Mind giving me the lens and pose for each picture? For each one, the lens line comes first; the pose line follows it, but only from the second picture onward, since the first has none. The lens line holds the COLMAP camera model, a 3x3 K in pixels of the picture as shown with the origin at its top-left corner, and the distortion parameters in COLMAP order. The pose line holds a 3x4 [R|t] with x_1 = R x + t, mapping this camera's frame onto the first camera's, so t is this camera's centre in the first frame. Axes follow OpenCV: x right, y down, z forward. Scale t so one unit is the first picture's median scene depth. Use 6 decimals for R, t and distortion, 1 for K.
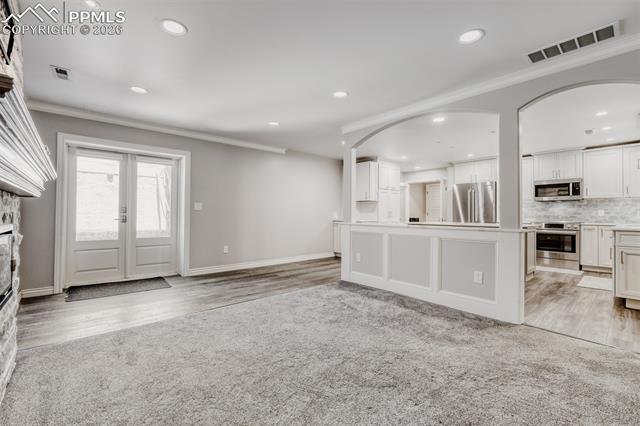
lens RADIAL K [[282.2, 0, 319.1], [0, 282.2, 211.6], [0, 0, 1]] dist [-0.004375, 0.001240]
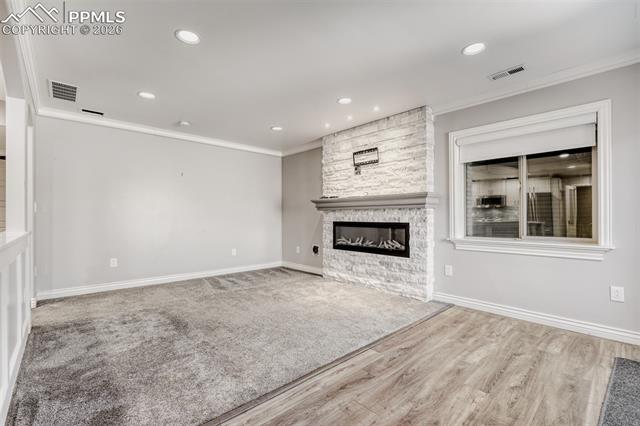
lens RADIAL K [[282.2, 0, 323.0], [0, 282.2, 214.7], [0, 0, 1]] dist [-0.004375, 0.001240]
pose [[-0.999634, -0.005057, -0.026575, -0.134237], [-0.004583, 0.999830, -0.017880, 0.007604], [0.026661, -0.017751, -0.999487, 0.940361]]
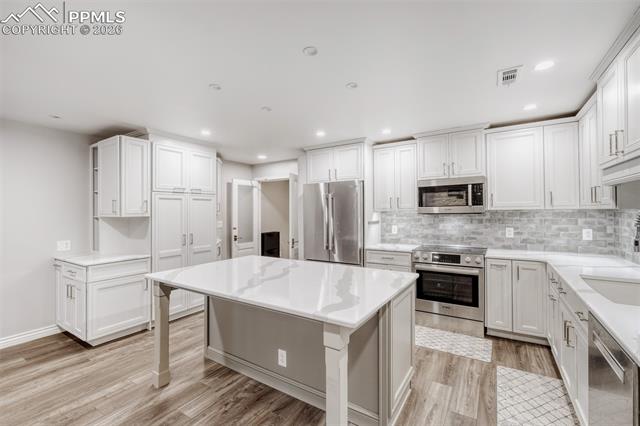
lens RADIAL K [[282.2, 0, 316.3], [0, 282.2, 214.2], [0, 0, 1]] dist [-0.004375, 0.001240]
pose [[0.962916, -0.021387, 0.268952, 0.430066], [0.015908, 0.999620, 0.022533, -0.058432], [-0.269332, -0.017419, 0.962890, 0.523377]]
